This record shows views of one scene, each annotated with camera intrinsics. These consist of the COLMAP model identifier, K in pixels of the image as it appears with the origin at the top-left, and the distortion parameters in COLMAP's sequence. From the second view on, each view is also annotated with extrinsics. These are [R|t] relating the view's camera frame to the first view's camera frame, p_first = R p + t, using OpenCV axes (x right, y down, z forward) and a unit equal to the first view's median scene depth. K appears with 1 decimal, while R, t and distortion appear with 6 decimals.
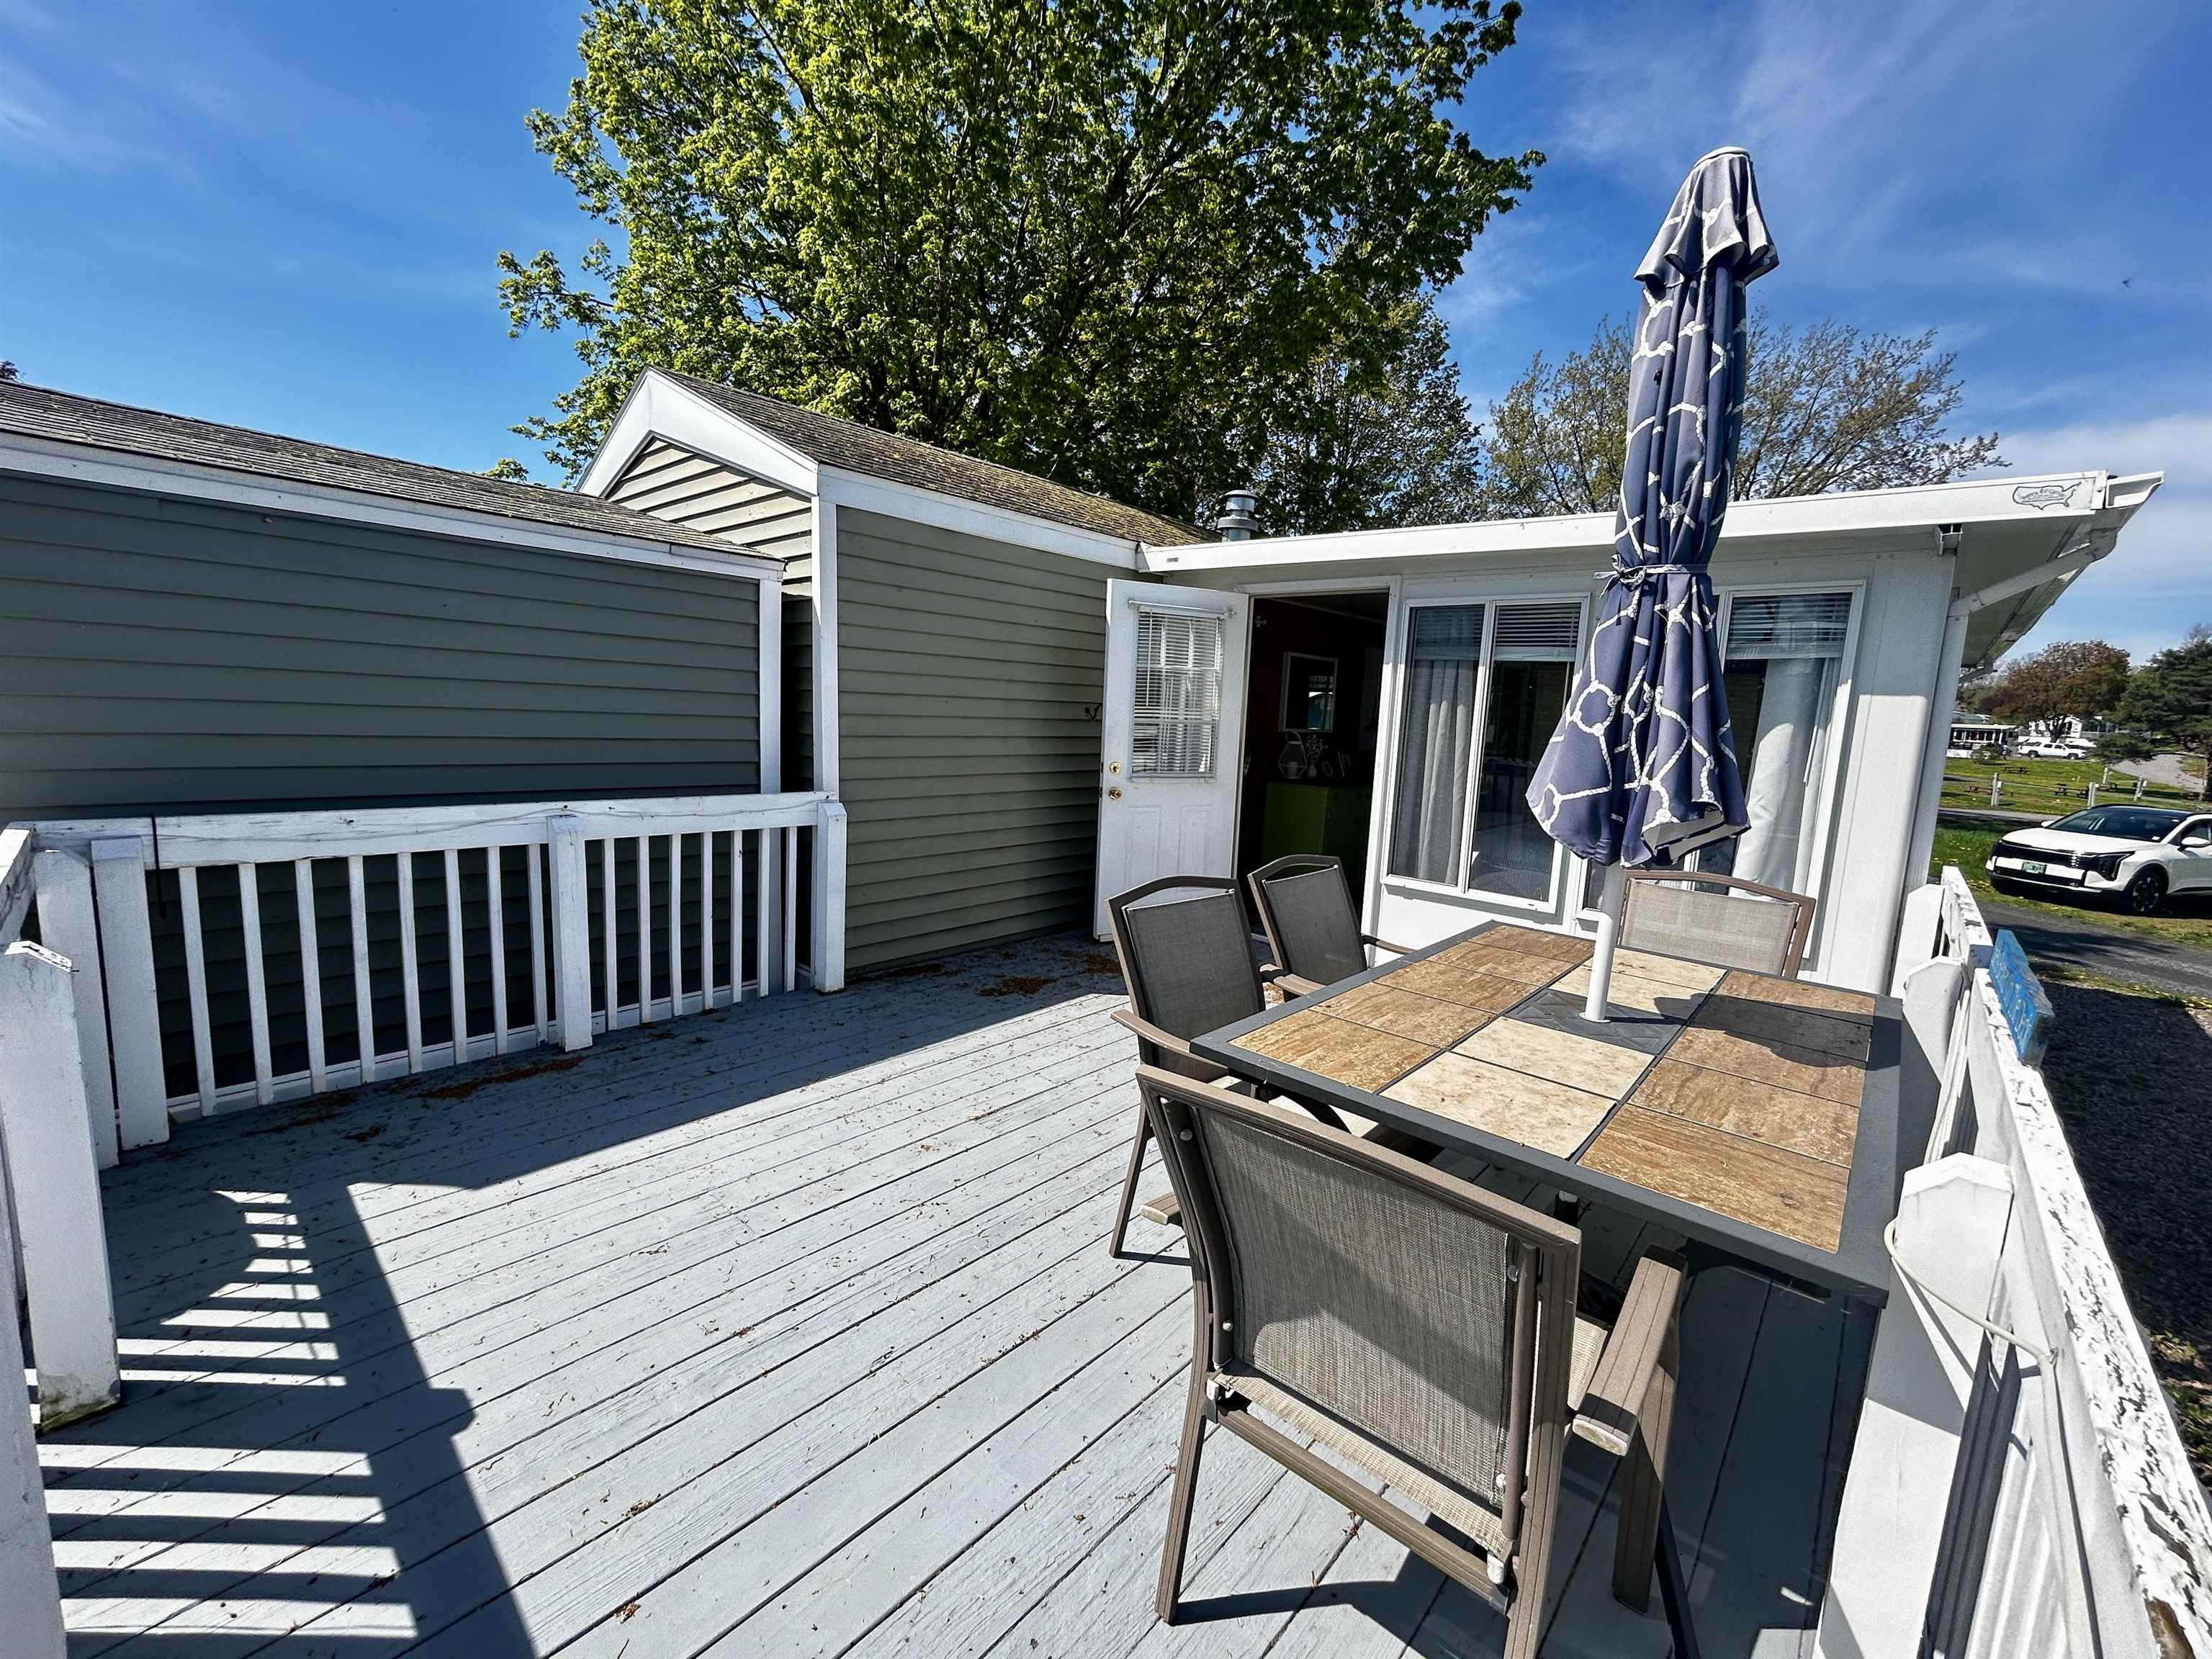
lens RADIAL K [[891.3, 0, 1108.3], [0, 891.3, 825.5], [0, 0, 1]] dist [0.001507, -0.000423]
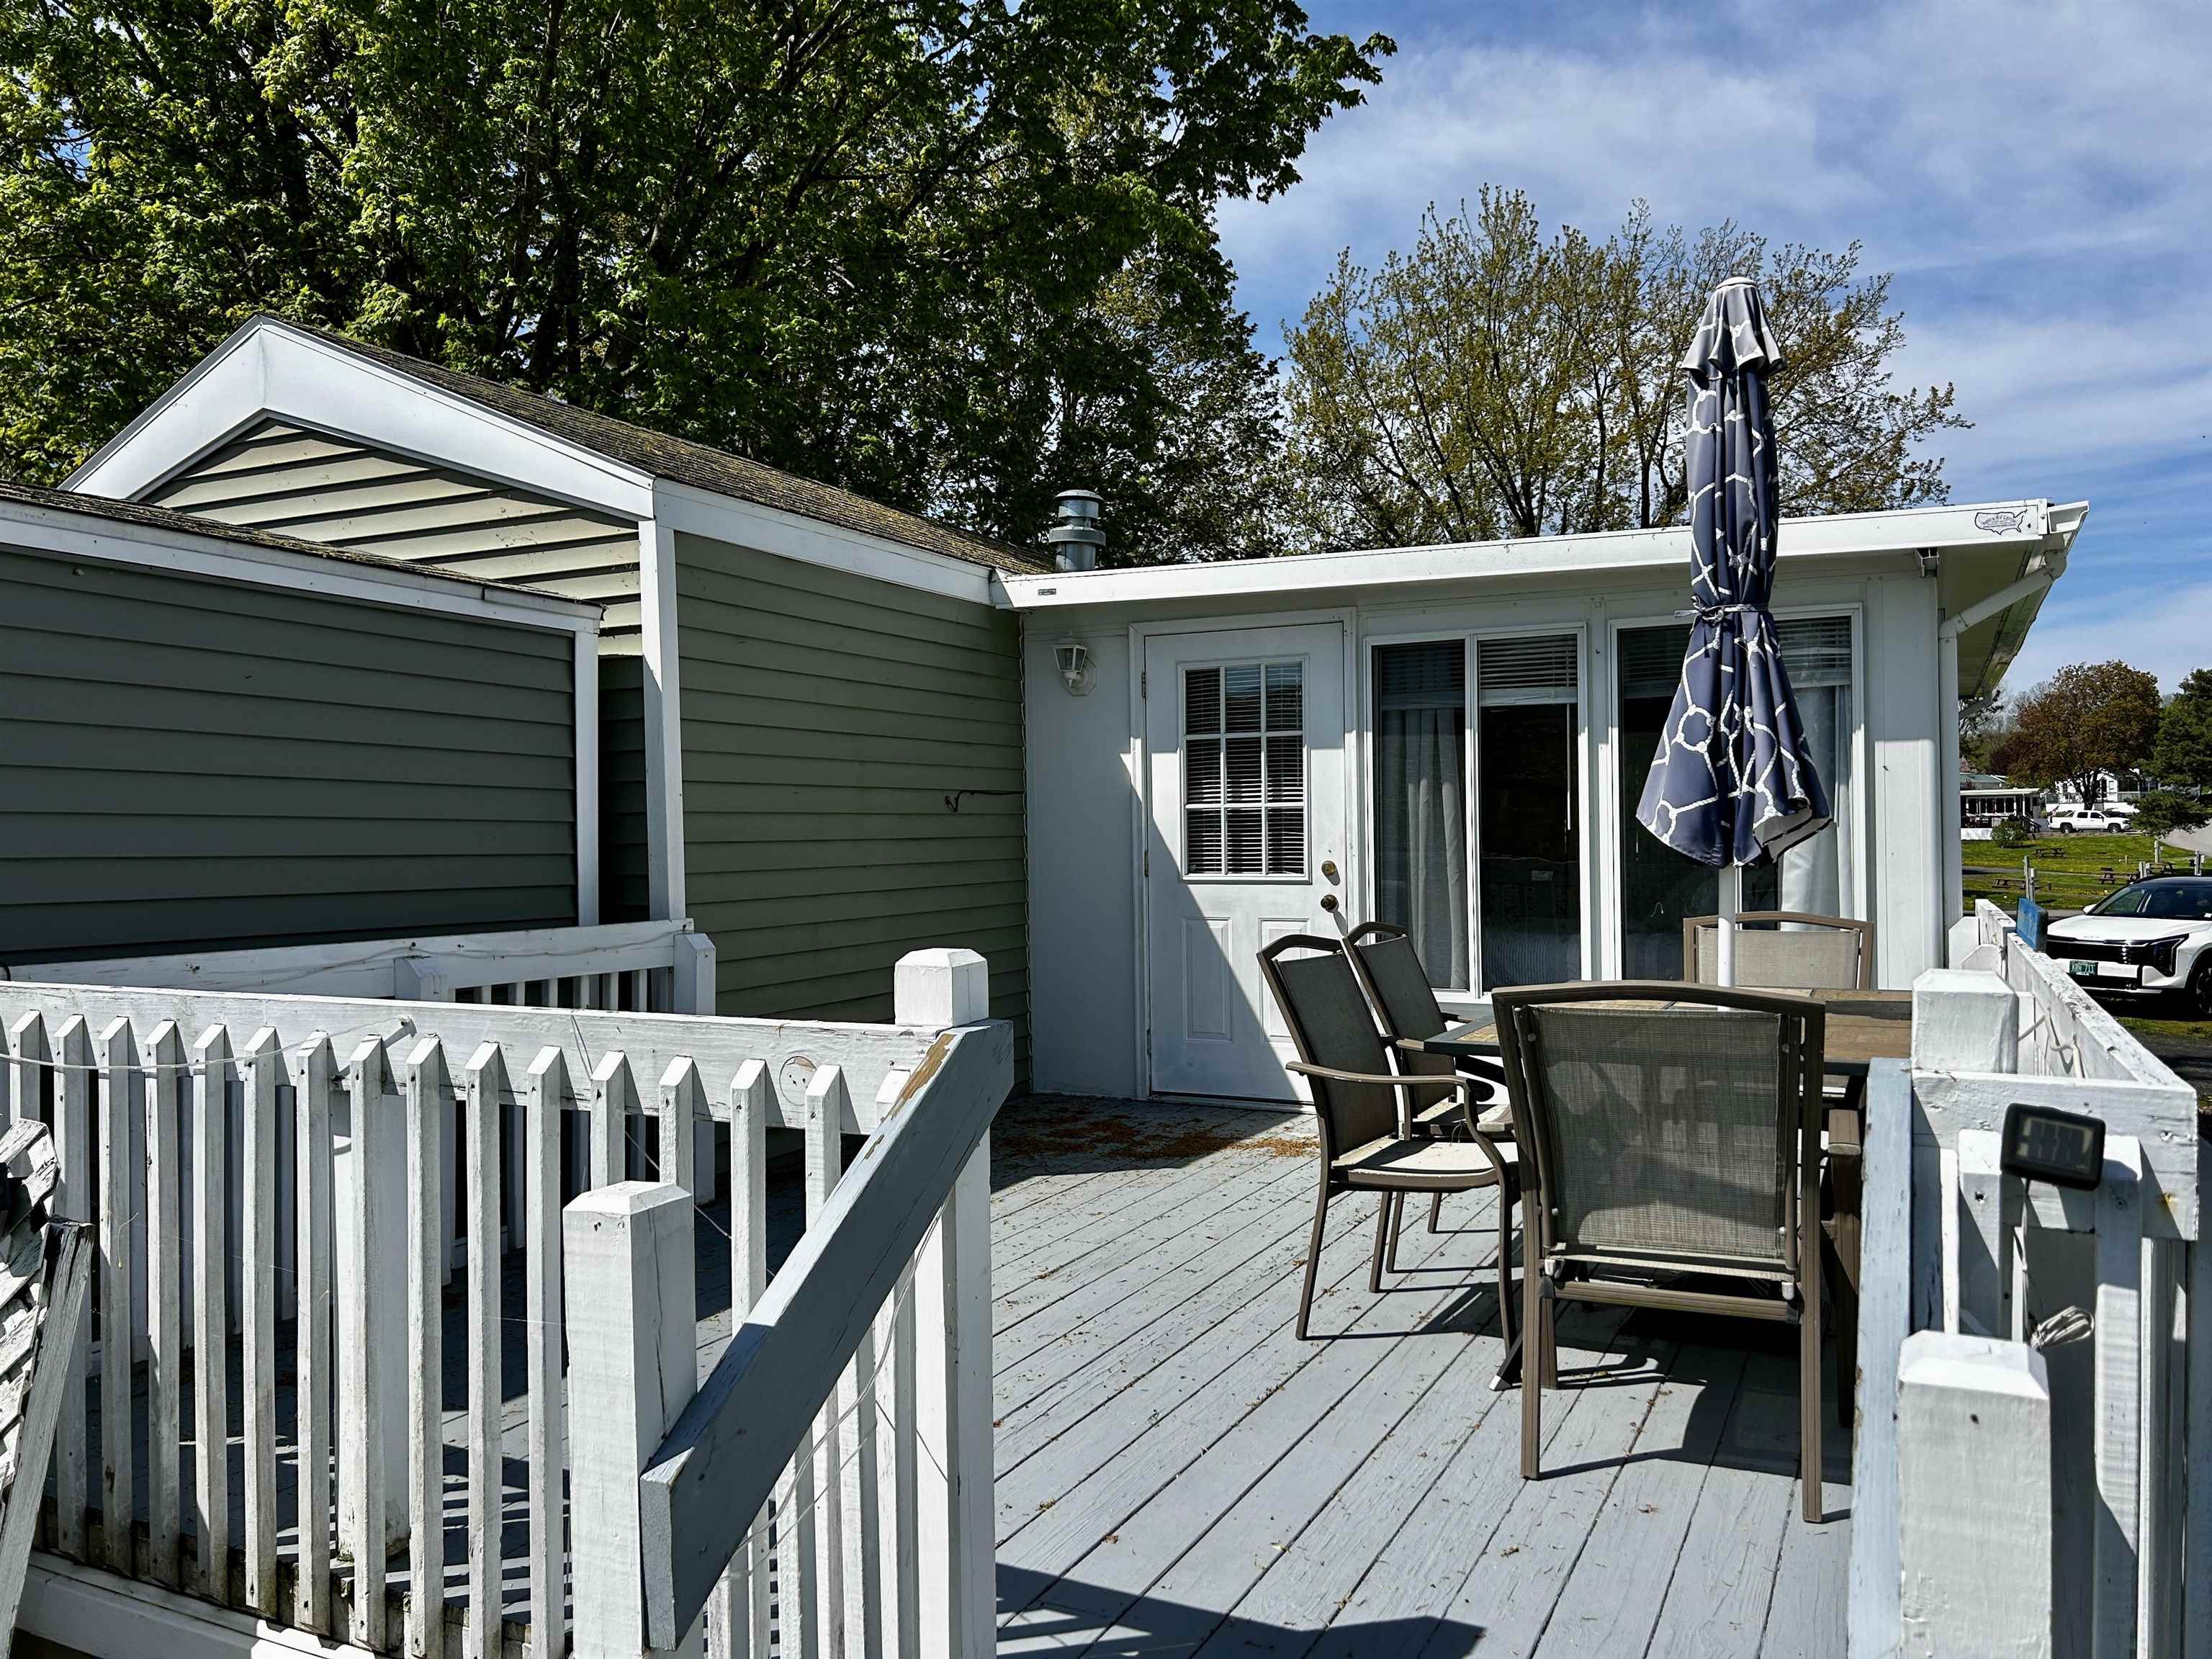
lens RADIAL K [[1658.1, 0, 1102.6], [0, 1658.1, 844.3], [0, 0, 1]] dist [0.052222, -0.046666]
pose [[0.959052, -0.060433, 0.276707, -0.362524], [0.094294, 0.989366, -0.110741, 0.083167], [-0.267072, 0.132298, 0.954552, -0.376357]]
